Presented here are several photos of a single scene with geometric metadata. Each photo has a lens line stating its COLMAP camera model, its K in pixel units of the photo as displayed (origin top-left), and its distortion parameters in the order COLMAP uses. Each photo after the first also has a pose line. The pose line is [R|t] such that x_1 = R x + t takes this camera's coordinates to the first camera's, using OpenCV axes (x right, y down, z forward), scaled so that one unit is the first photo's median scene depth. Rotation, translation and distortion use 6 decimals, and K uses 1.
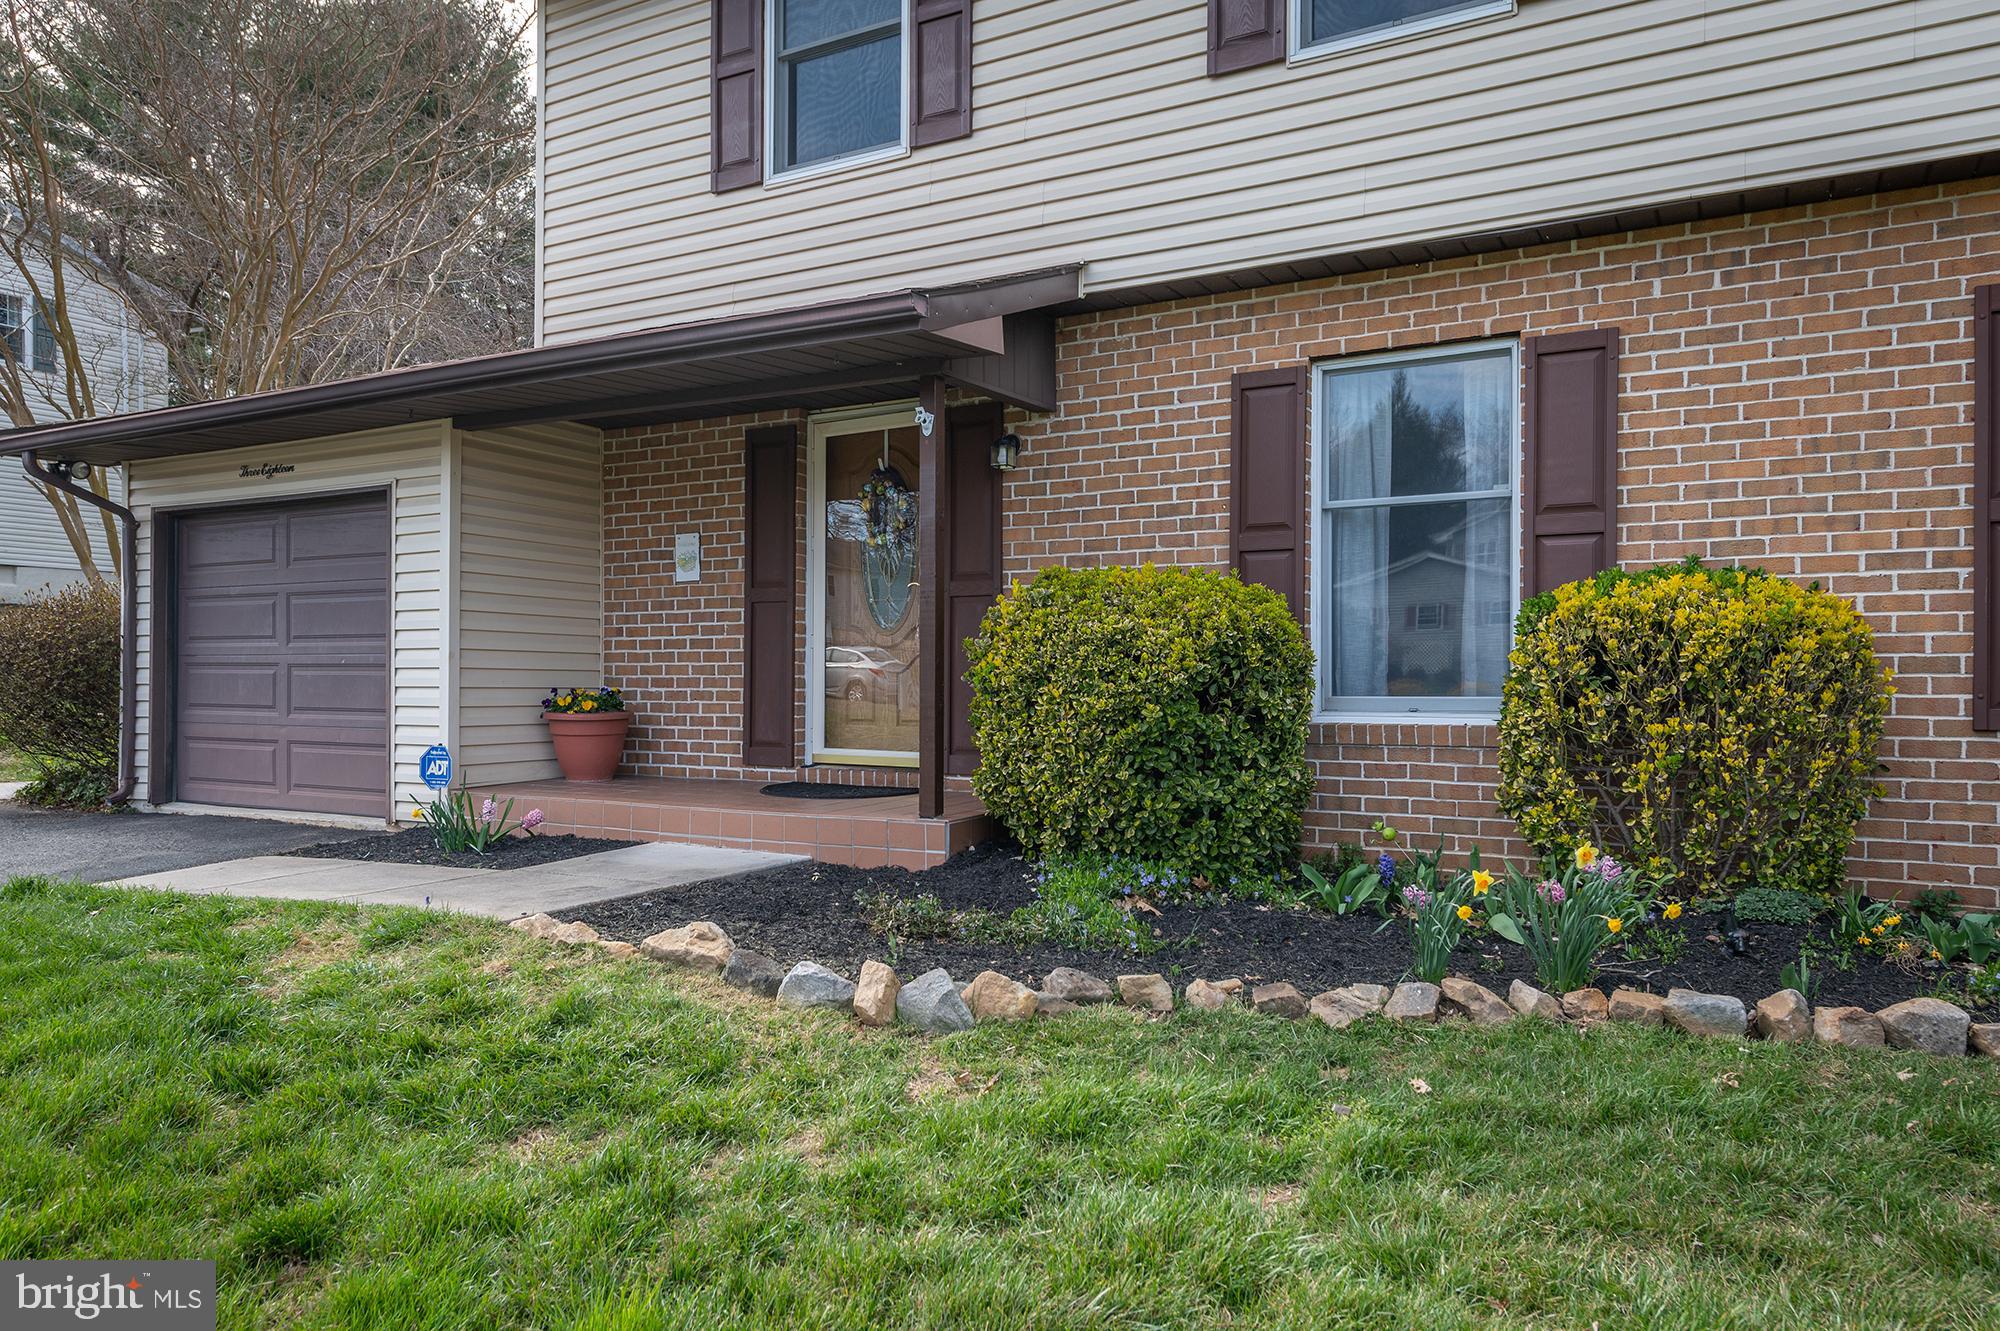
lens RADIAL K [[1344.4, 0, 1000.0], [0, 1344.4, 665.5], [0, 0, 1]] dist [0.007164, 0.000500]
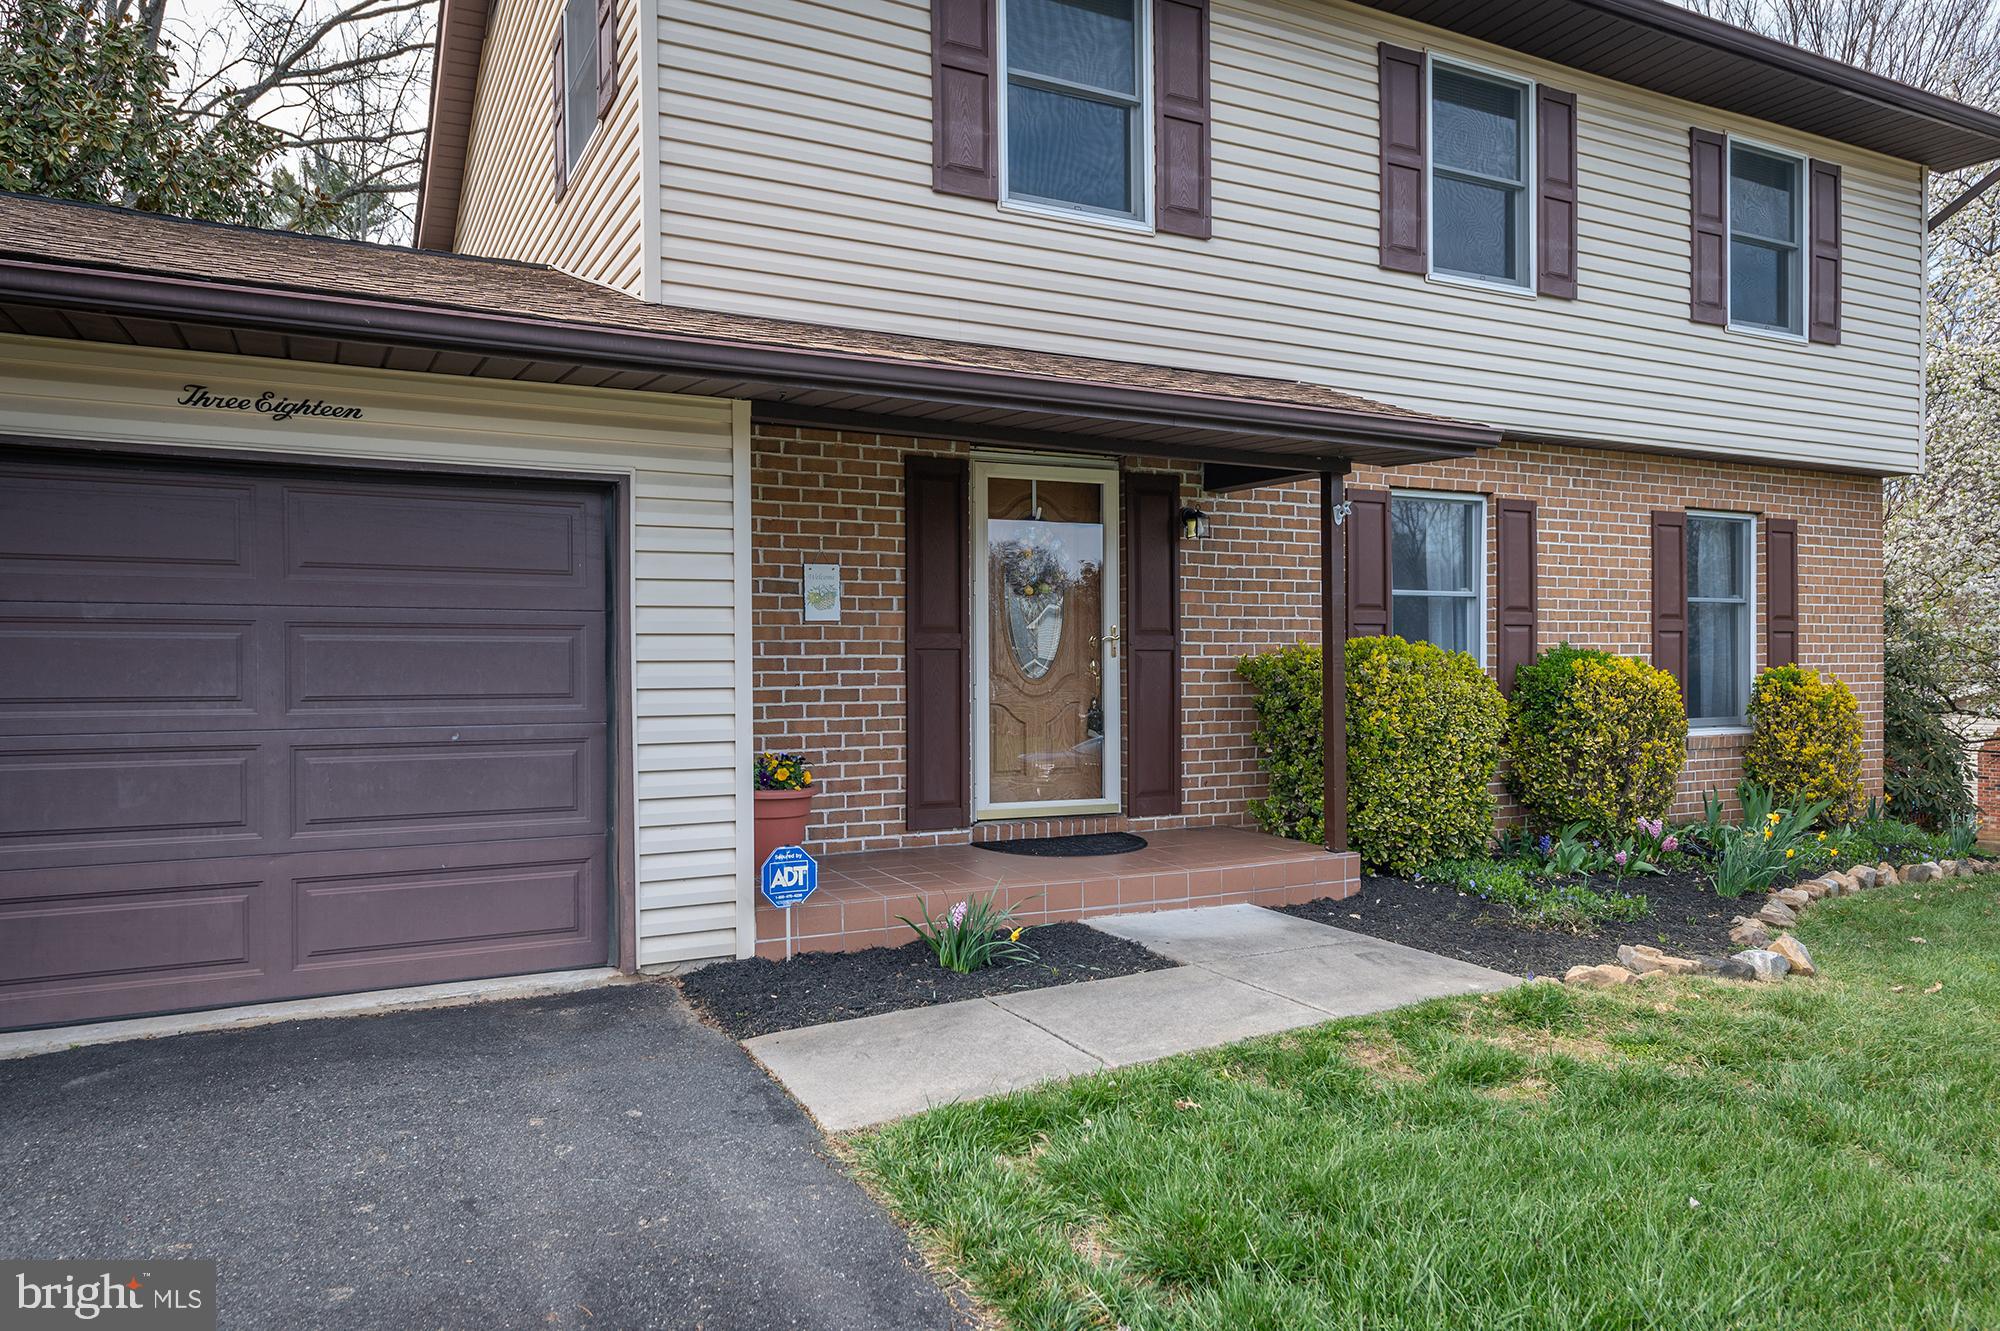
lens RADIAL K [[1331.4, 0, 1003.4], [0, 1331.4, 660.2], [0, 0, 1]] dist [0.000349, -0.000583]
pose [[0.544346, -0.003393, 0.838854, -0.913672], [-0.004869, 0.999962, 0.007204, -0.046943], [-0.838847, -0.008006, 0.544309, 0.476080]]
